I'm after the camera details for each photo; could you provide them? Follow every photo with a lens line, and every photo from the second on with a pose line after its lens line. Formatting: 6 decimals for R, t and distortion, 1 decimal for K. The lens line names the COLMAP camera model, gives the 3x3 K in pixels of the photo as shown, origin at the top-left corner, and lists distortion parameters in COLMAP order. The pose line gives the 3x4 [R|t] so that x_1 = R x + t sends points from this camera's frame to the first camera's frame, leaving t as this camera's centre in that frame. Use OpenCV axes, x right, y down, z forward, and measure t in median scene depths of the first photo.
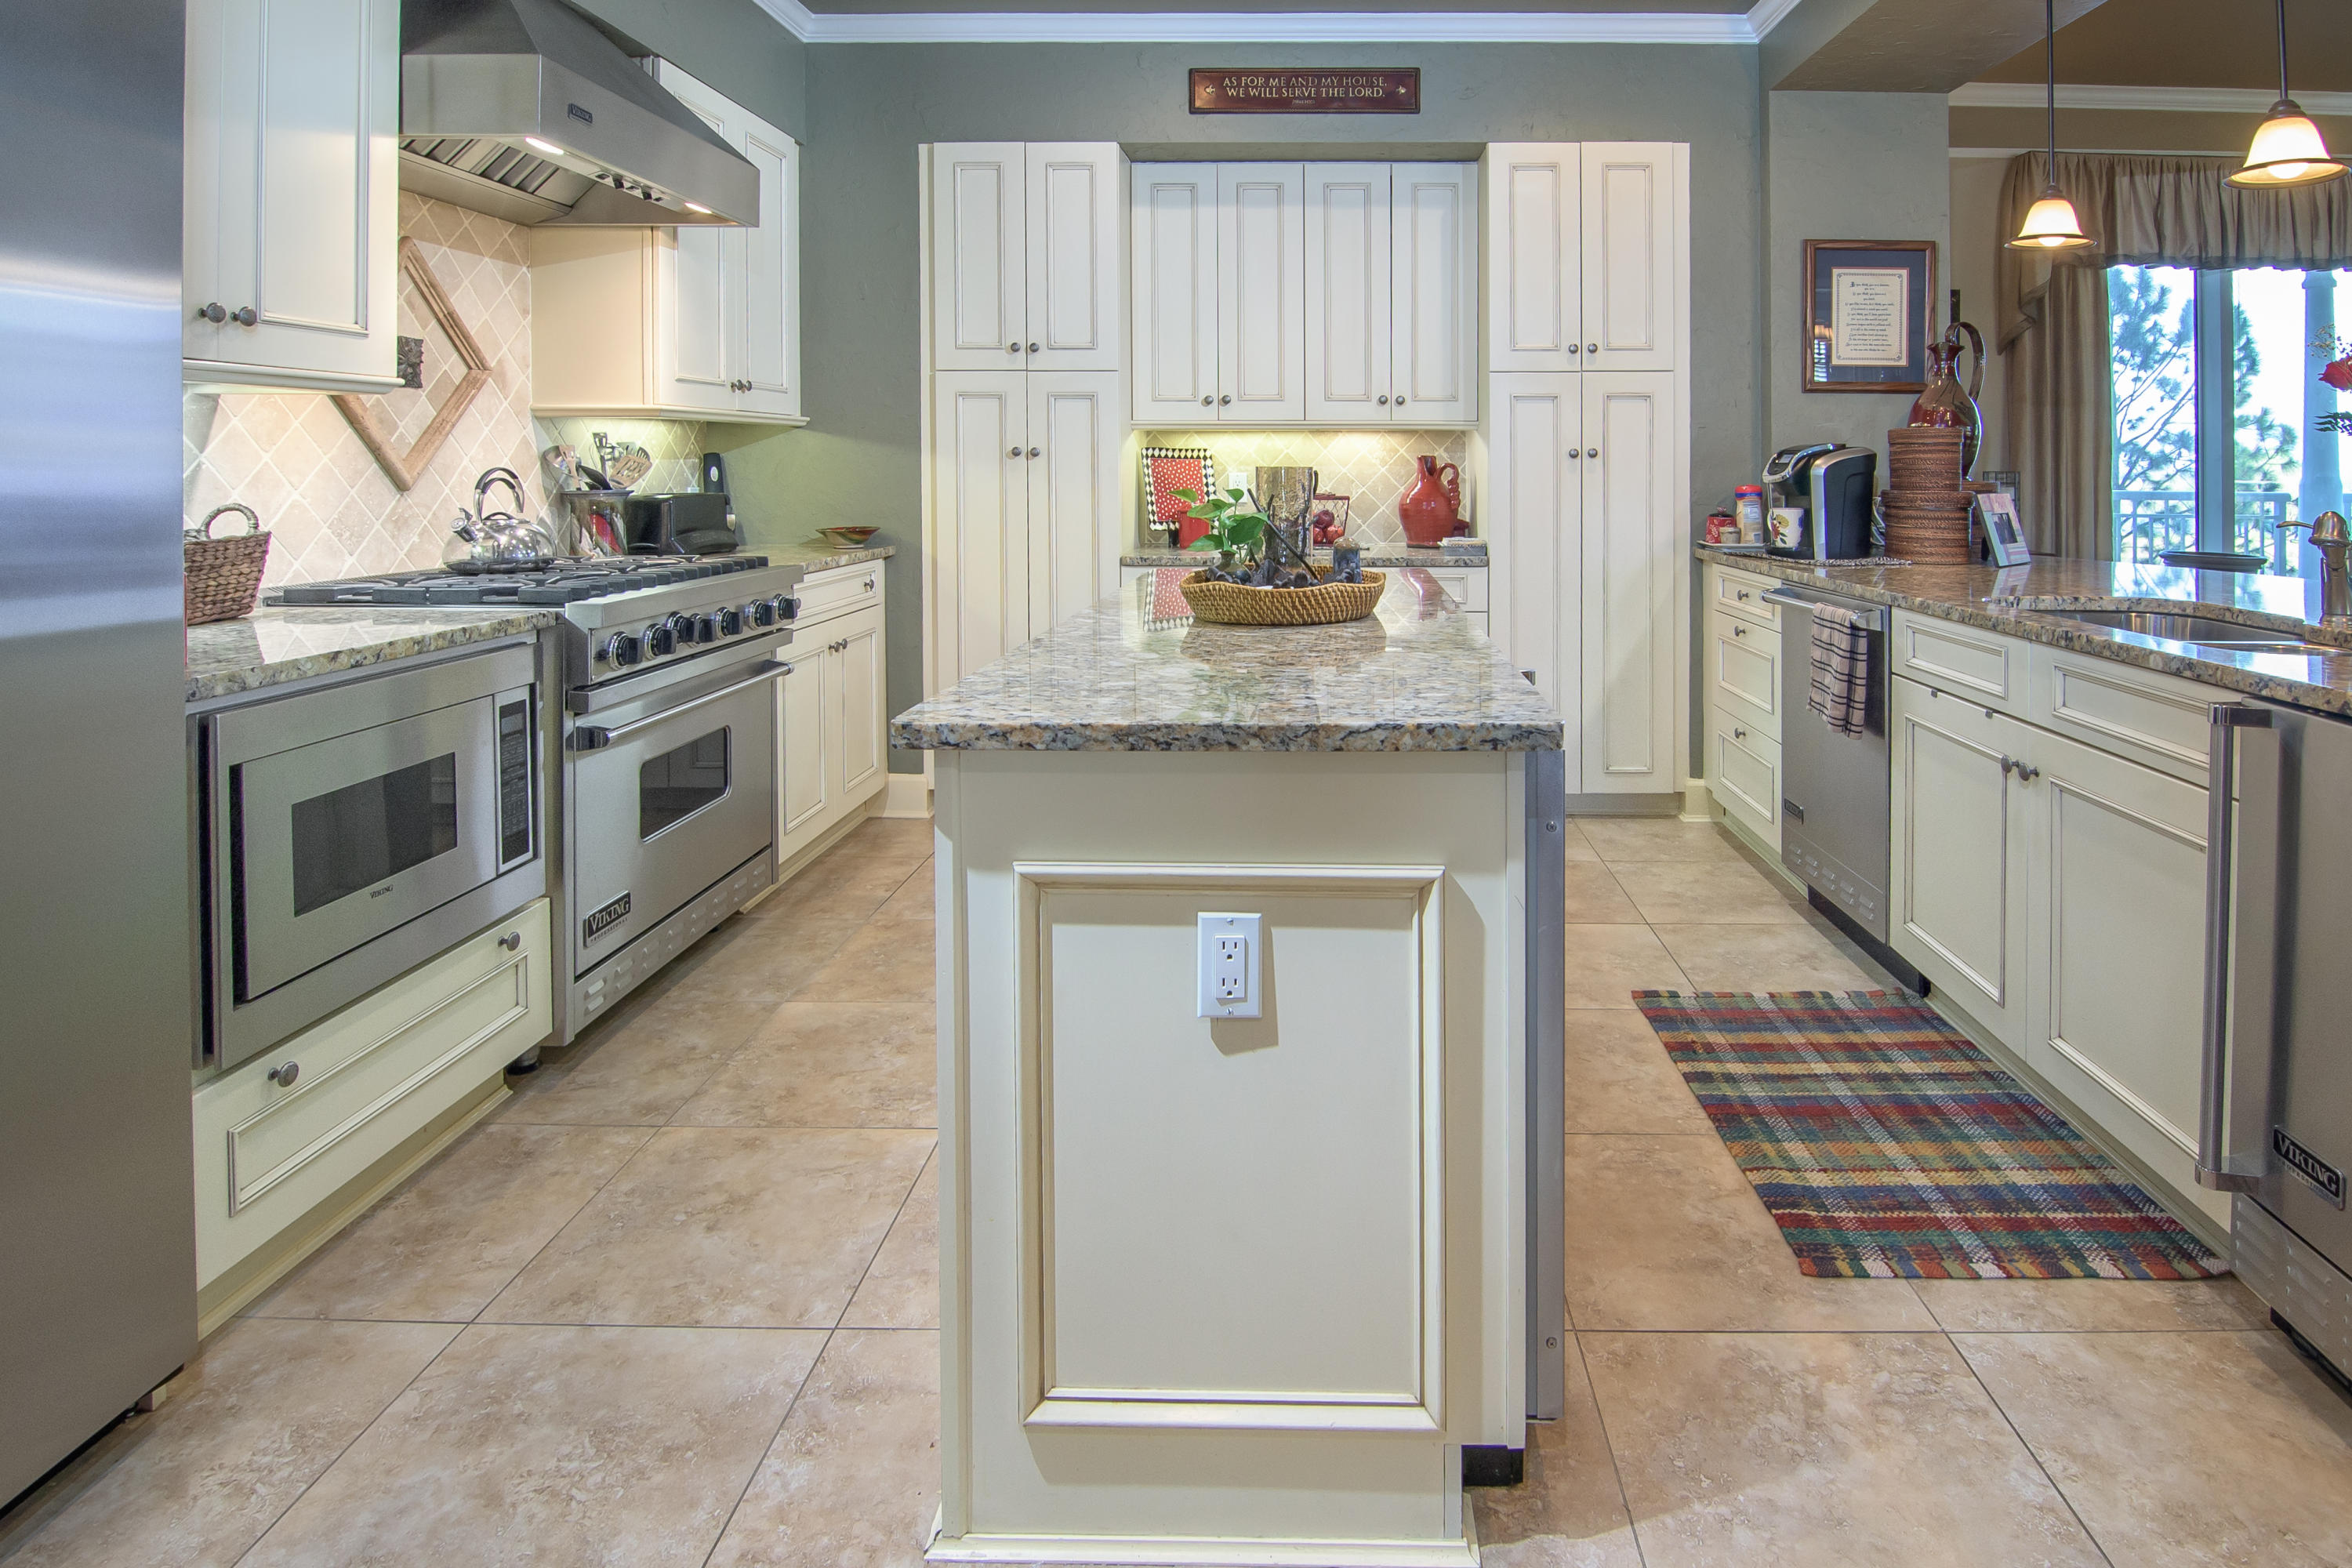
lens RADIAL K [[1210.8, 0, 1321.5], [0, 1210.8, 481.1], [0, 0, 1]] dist [-0.027560, -0.000647]
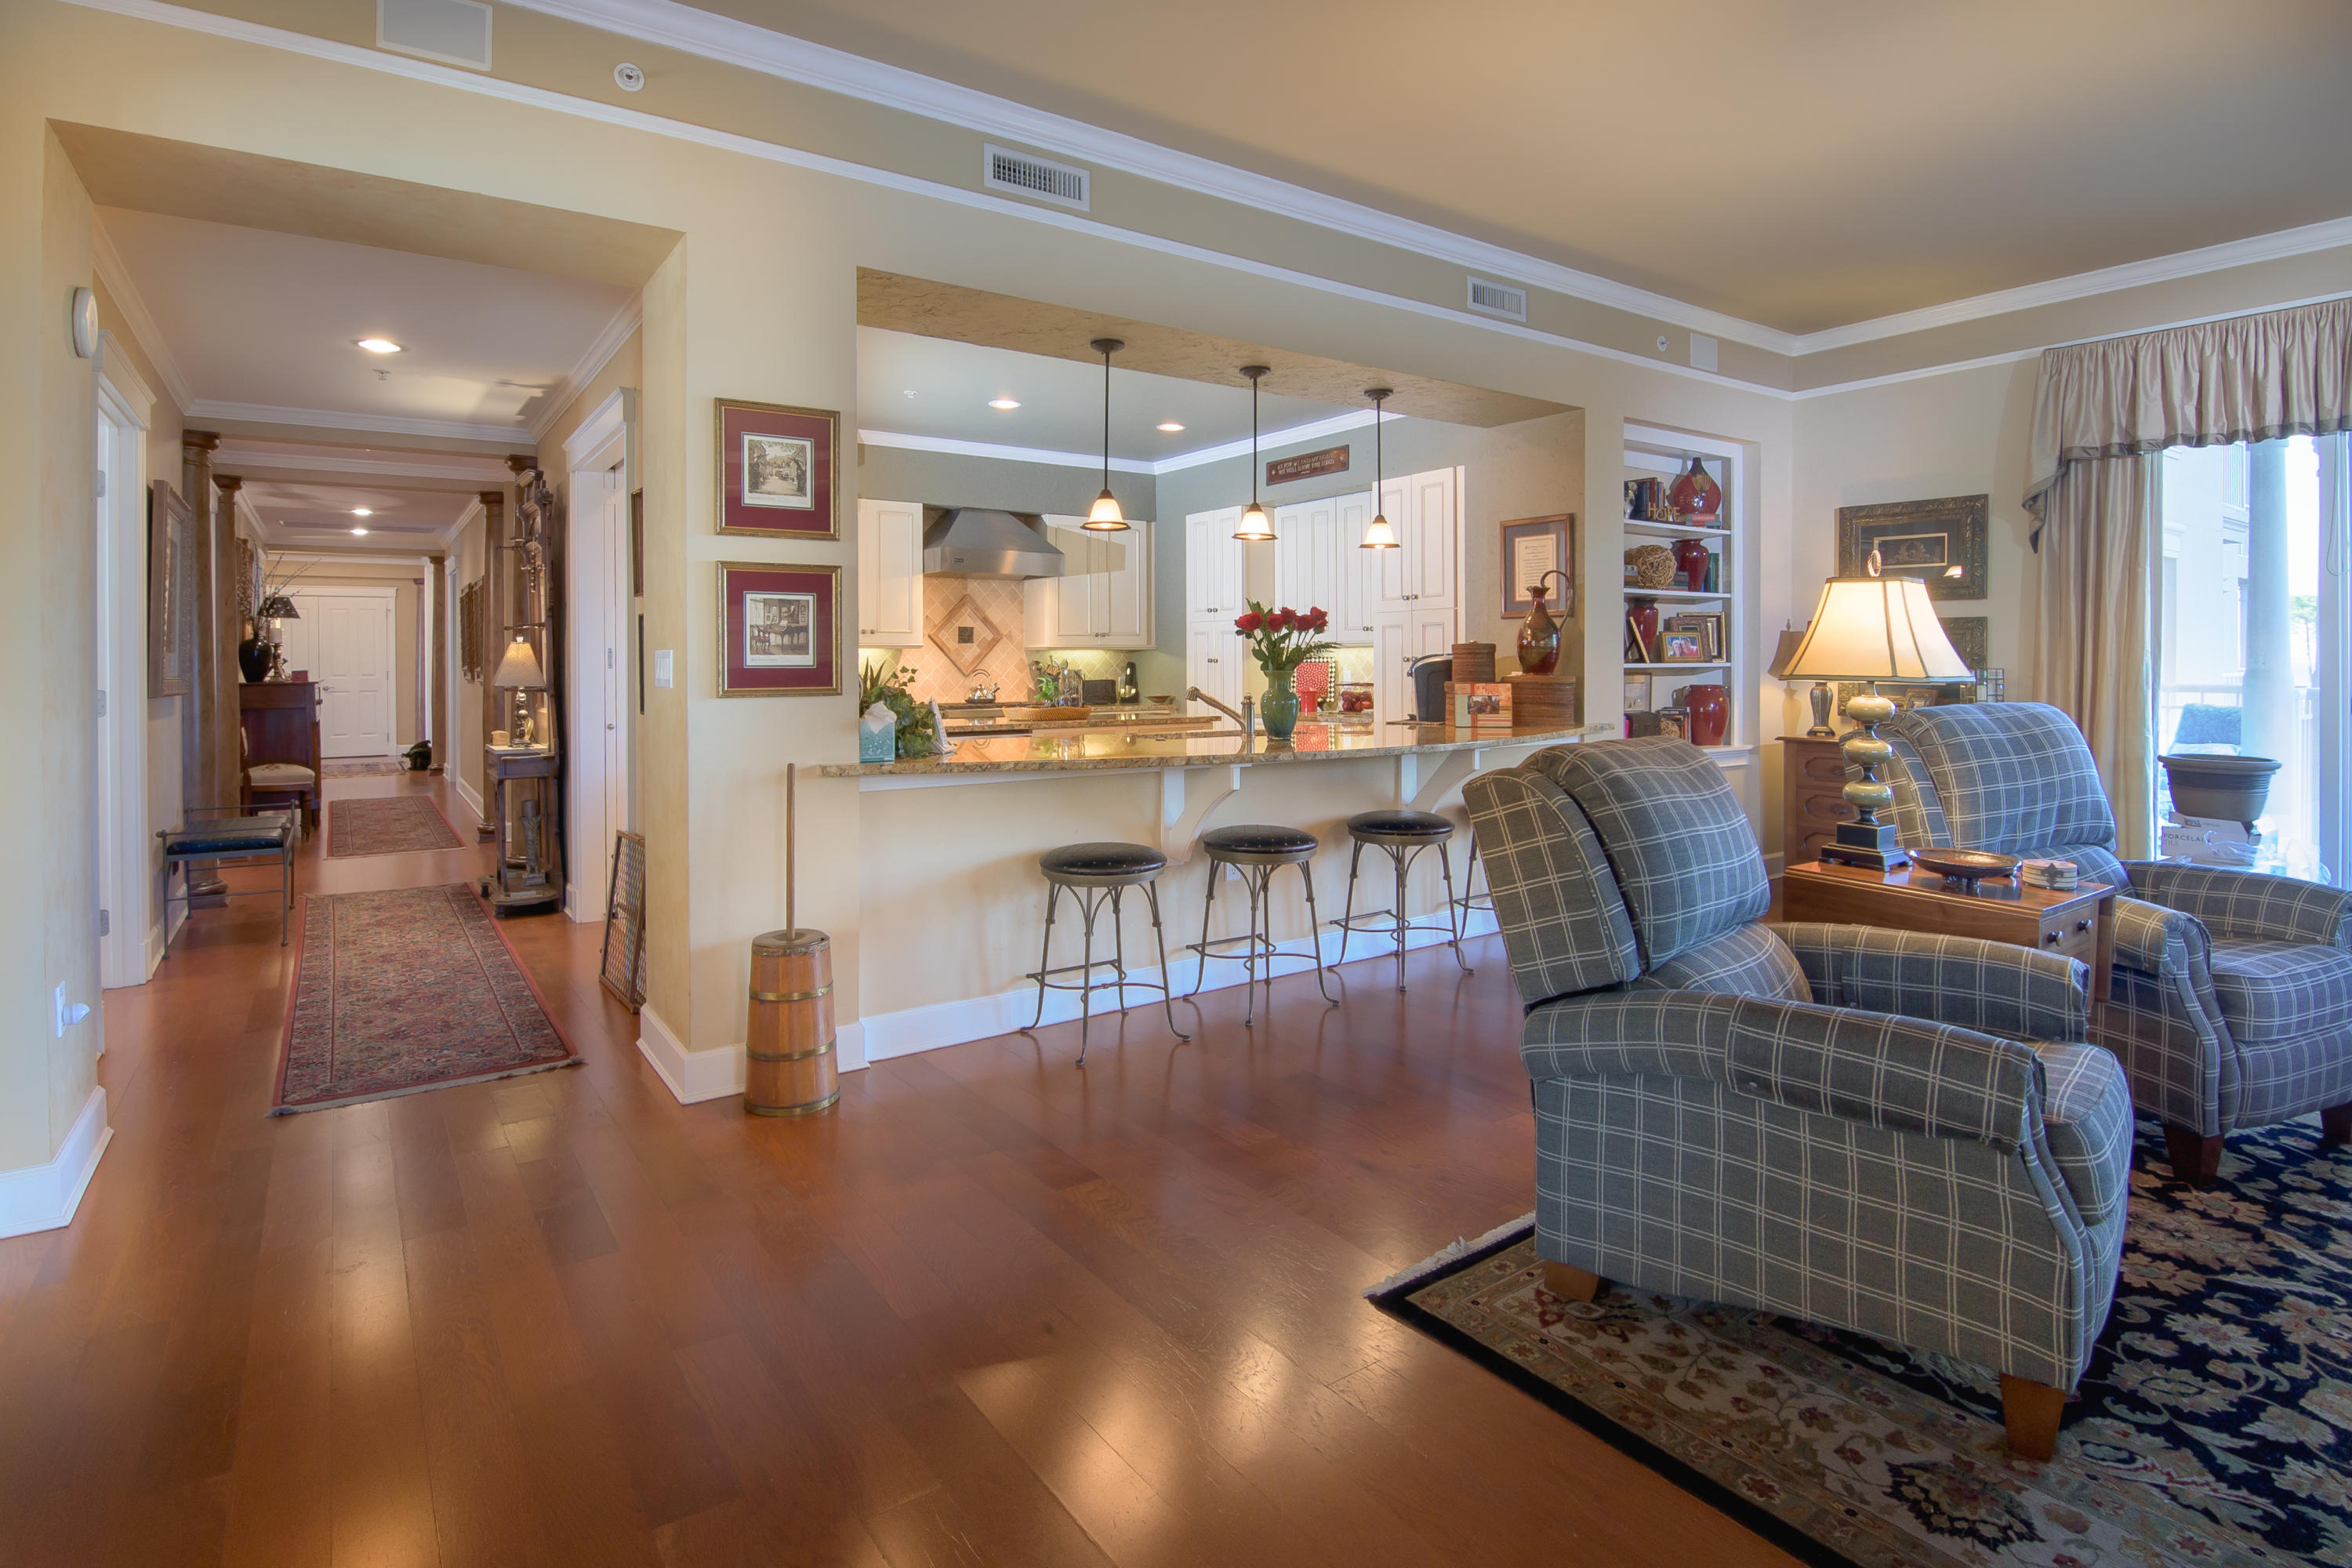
lens RADIAL K [[1190.0, 0, 1190.6], [0, 1190.0, 665.1], [0, 0, 1]] dist [-0.025334, -0.000072]
pose [[0.591985, -0.006219, -0.805925, 1.842941], [-0.003107, 0.999945, -0.009998, 0.006039], [0.805943, 0.008423, 0.591933, -0.314201]]
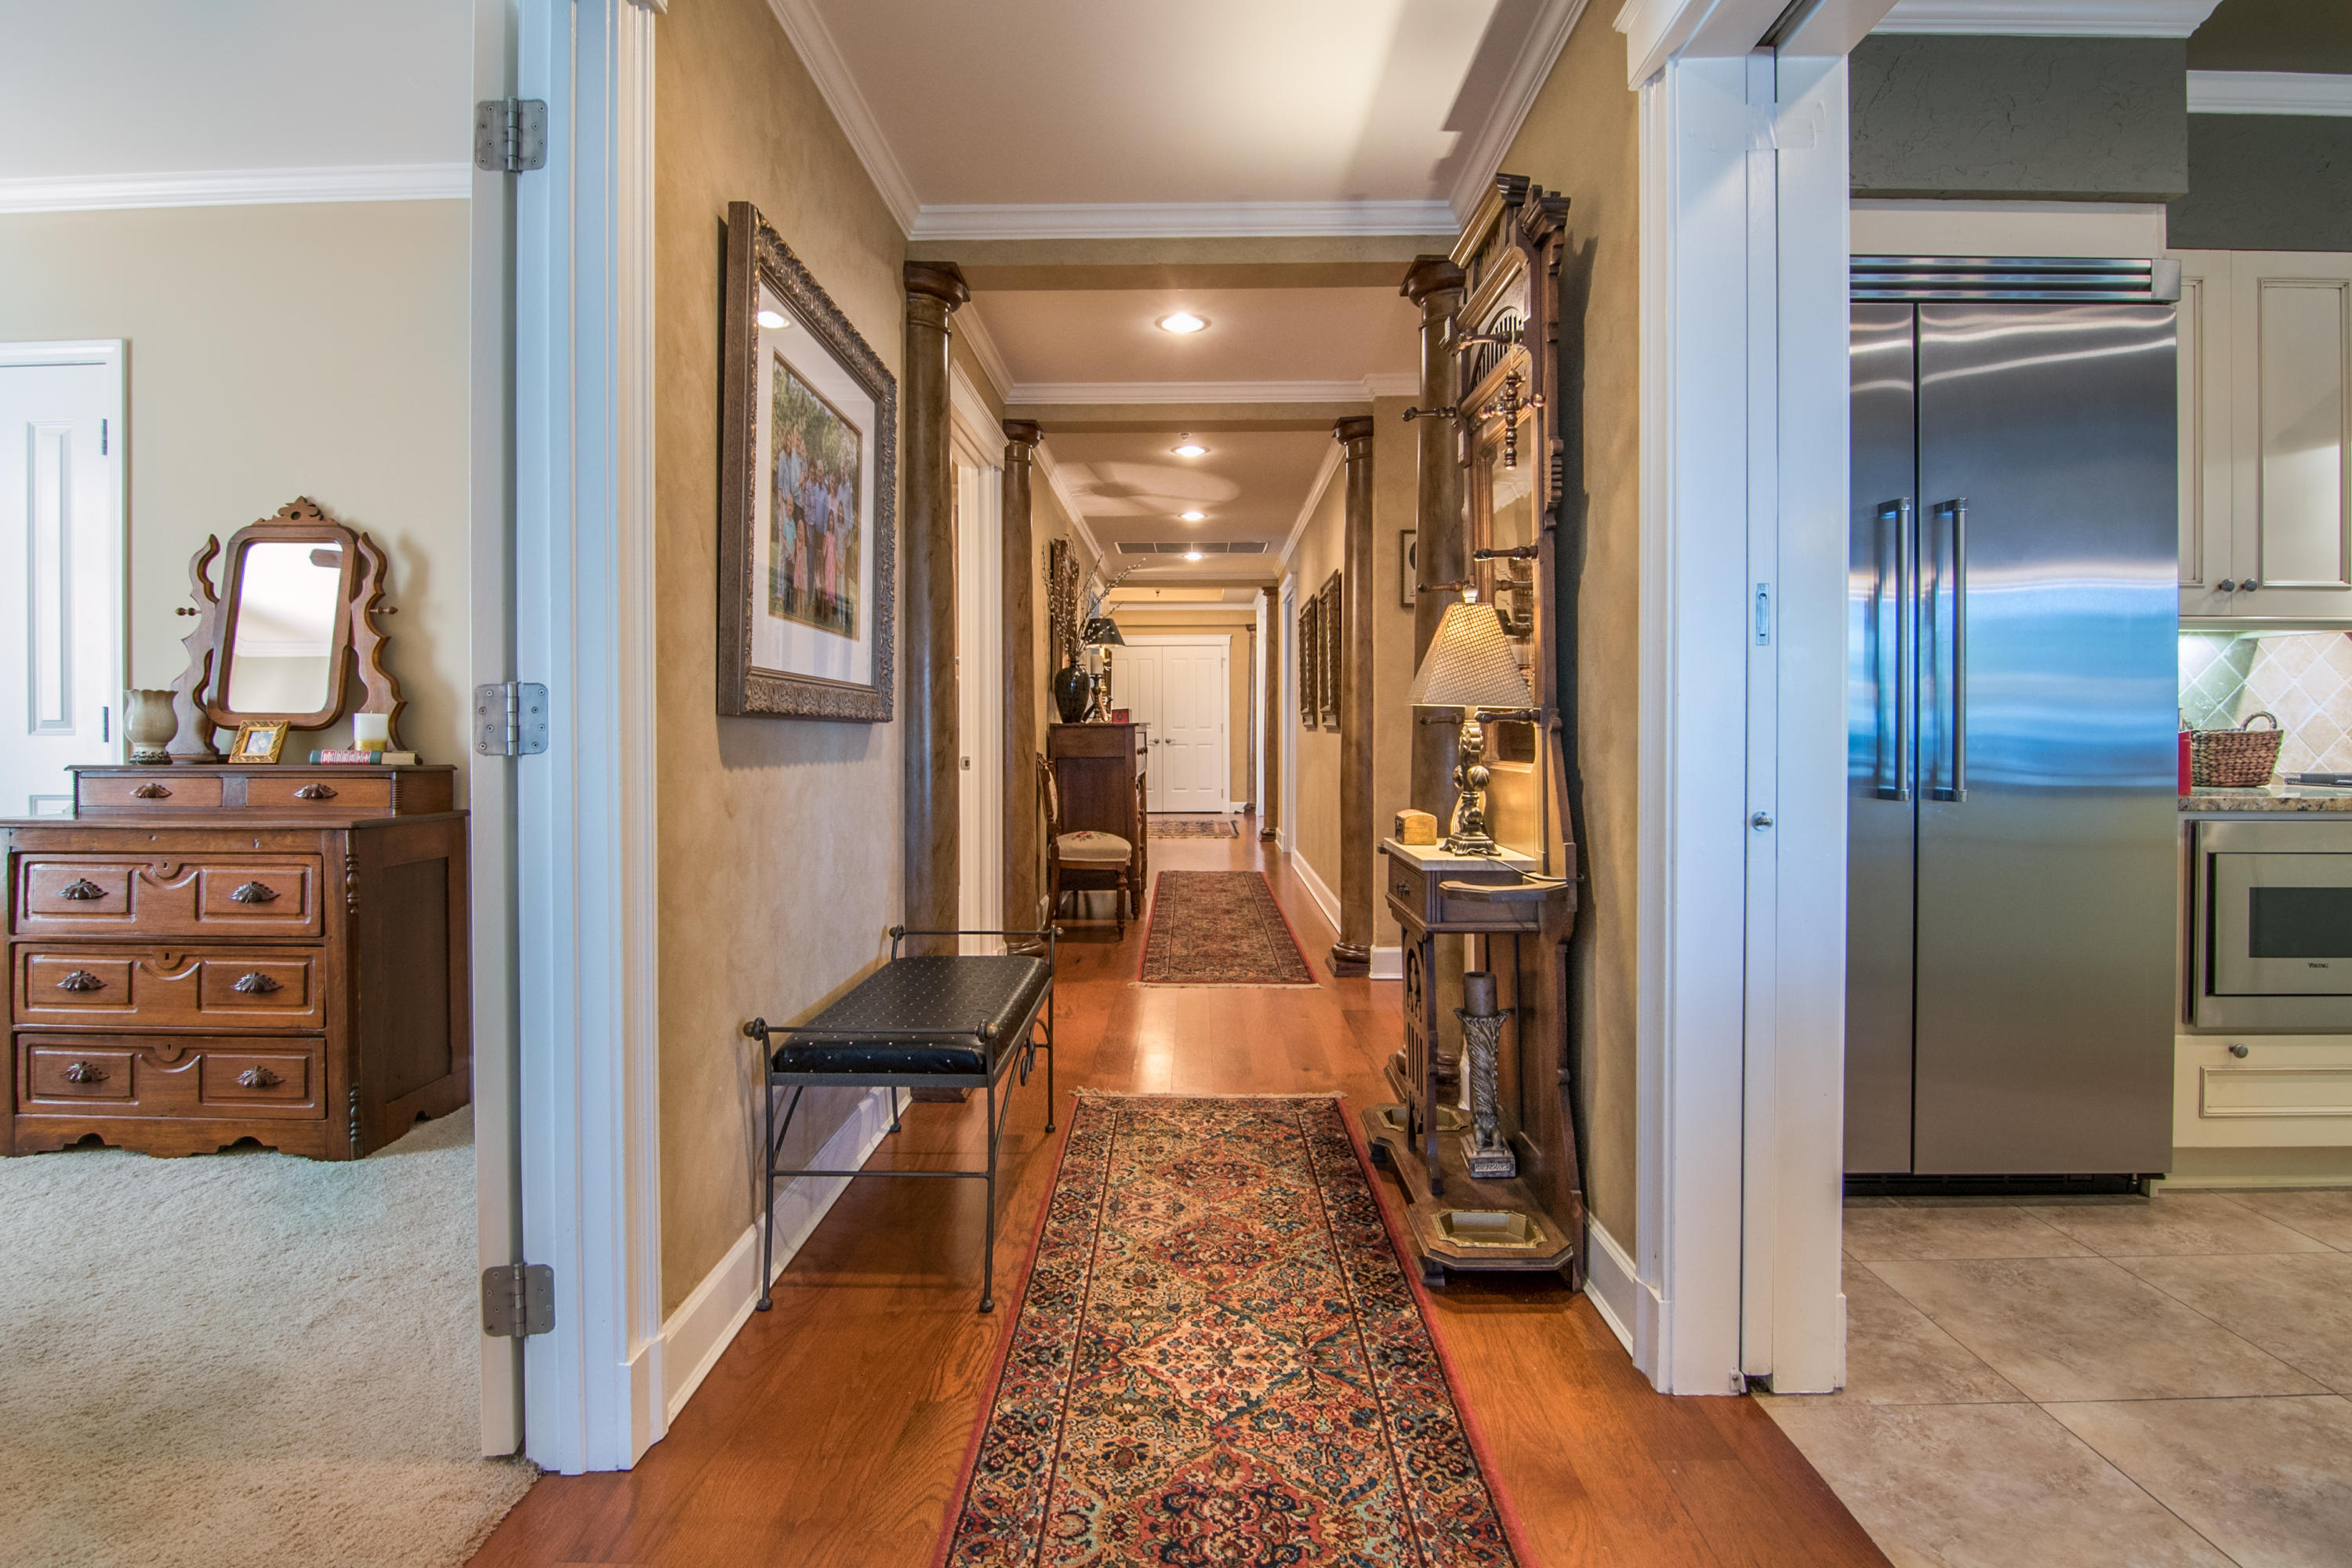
lens RADIAL K [[1208.4, 0, 1140.3], [0, 1208.4, 731.8], [0, 0, 1]] dist [-0.031361, -0.001454]
pose [[-0.036181, -0.002173, -0.999343, 0.426841], [-0.012233, 0.999924, -0.001732, 0.045959], [0.999270, 0.012162, -0.036204, -0.249002]]
